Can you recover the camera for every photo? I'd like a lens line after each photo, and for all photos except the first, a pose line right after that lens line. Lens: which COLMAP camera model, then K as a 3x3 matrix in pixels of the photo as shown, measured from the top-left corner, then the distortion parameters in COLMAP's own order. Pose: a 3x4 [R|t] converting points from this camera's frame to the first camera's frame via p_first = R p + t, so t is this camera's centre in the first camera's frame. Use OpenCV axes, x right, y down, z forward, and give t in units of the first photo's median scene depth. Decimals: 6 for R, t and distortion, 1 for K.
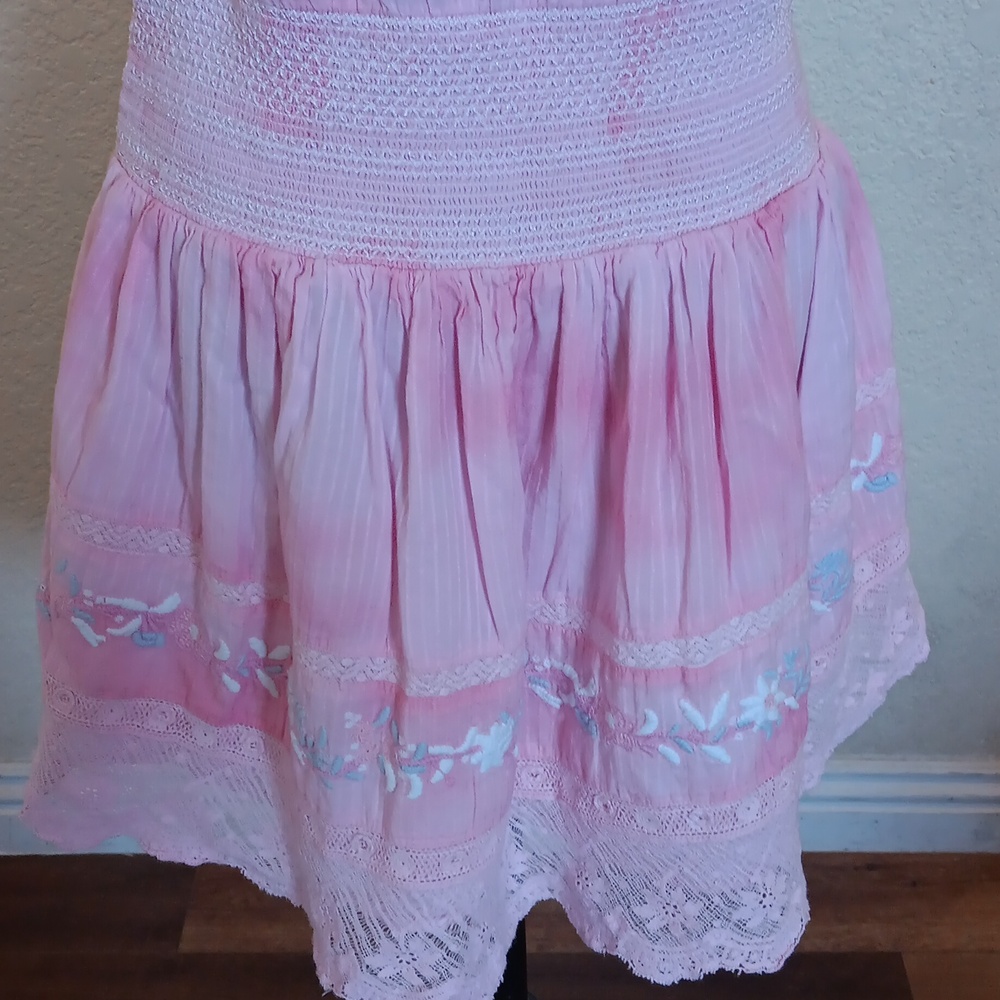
lens RADIAL K [[1724.7, 0, 489.5], [0, 1724.7, 507.7], [0, 0, 1]] dist [0.184830, -0.511779]
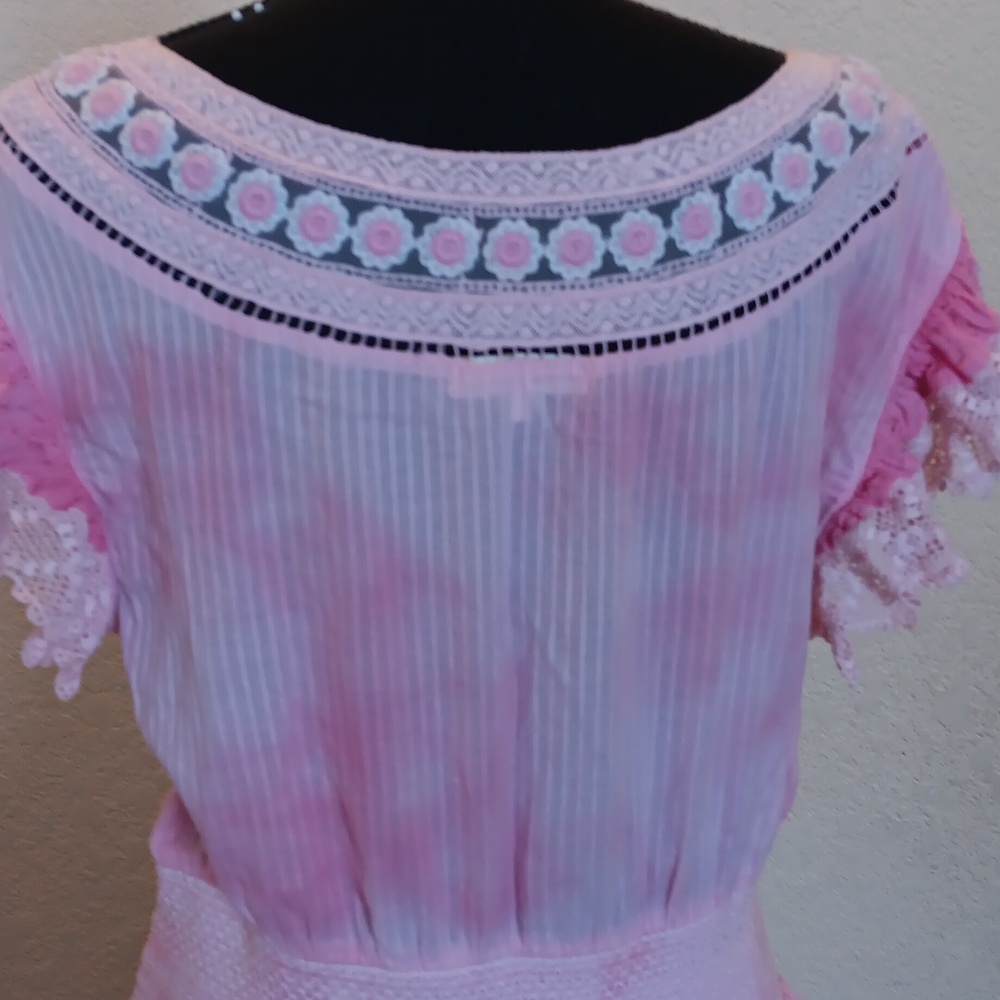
lens RADIAL K [[1715.6, 0, 494.9], [0, 1715.6, 503.1], [0, 0, 1]] dist [0.174367, -0.353596]
pose [[0.999623, 0.027410, -0.001873, 0.004137], [-0.027019, 0.968446, -0.247756, -0.248428], [-0.004977, 0.247714, 0.968821, -0.119356]]
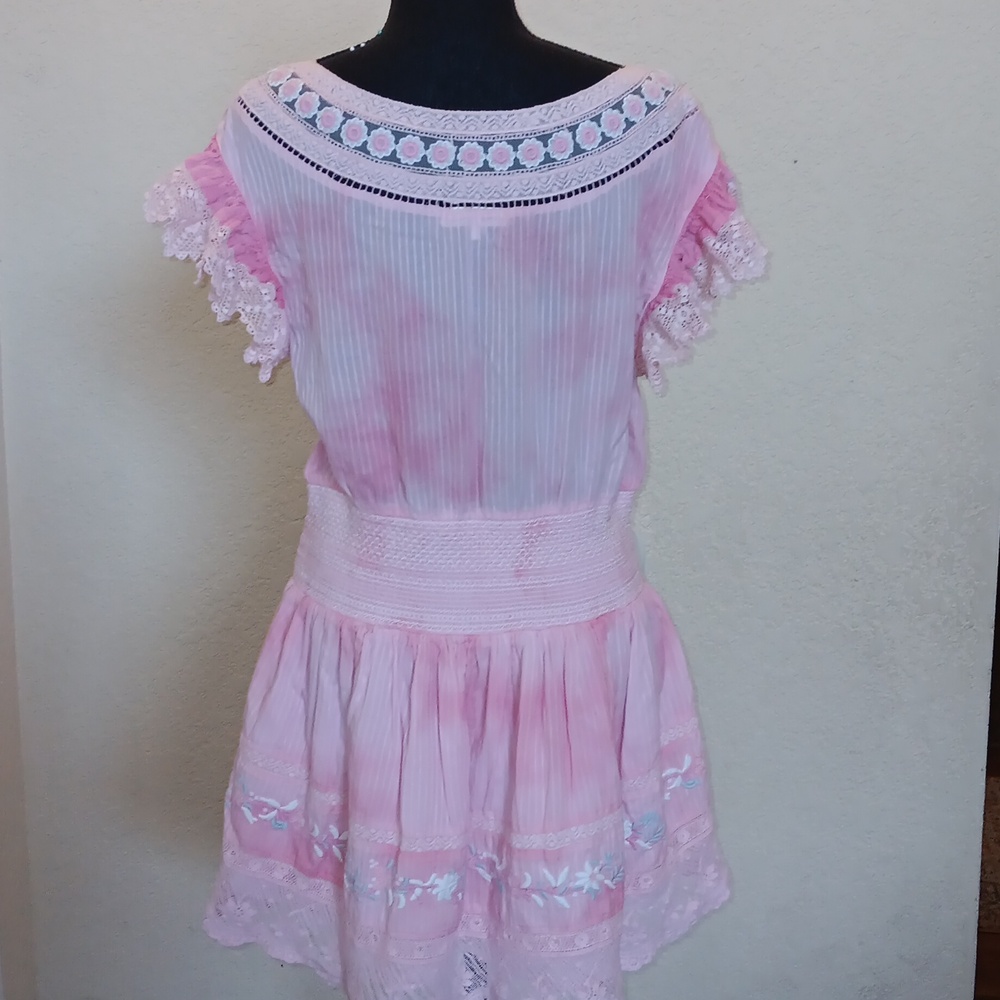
lens RADIAL K [[1724.7, 0, 489.5], [0, 1724.7, 507.7], [0, 0, 1]] dist [0.184830, -0.511779]
pose [[0.989426, 0.057244, -0.133265, 0.280456], [-0.091288, 0.959780, -0.265496, 0.239485], [0.112708, 0.274854, 0.954857, -0.937749]]
